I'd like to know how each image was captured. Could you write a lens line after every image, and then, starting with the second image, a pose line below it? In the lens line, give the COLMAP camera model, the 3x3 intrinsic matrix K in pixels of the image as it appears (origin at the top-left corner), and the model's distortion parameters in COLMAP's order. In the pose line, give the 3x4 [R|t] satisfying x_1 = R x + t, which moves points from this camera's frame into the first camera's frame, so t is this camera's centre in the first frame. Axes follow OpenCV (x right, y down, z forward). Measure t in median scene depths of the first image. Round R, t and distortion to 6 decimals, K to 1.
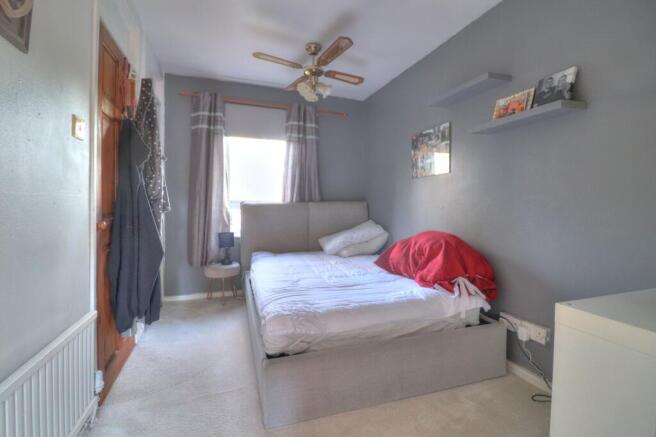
lens RADIAL K [[309.1, 0, 326.9], [0, 309.1, 215.2], [0, 0, 1]] dist [-0.019478, -0.000785]
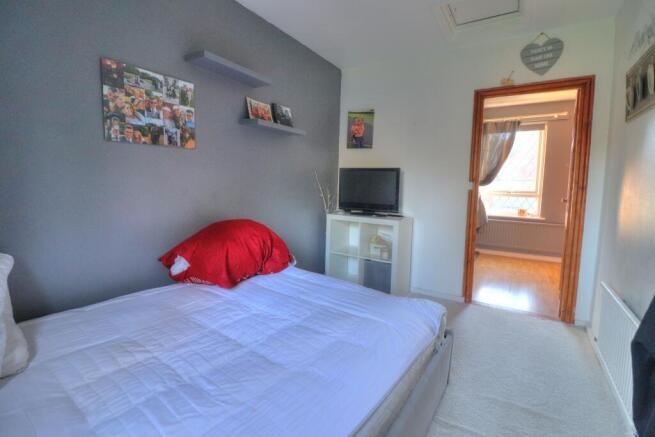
lens RADIAL K [[308.6, 0, 326.1], [0, 308.6, 217.5], [0, 0, 1]] dist [-0.019478, -0.000785]
pose [[-0.592392, -0.085724, 0.801076, -0.422320], [0.002565, 0.994117, 0.108277, -0.046705], [-0.805646, 0.066197, -0.588688, 1.127956]]
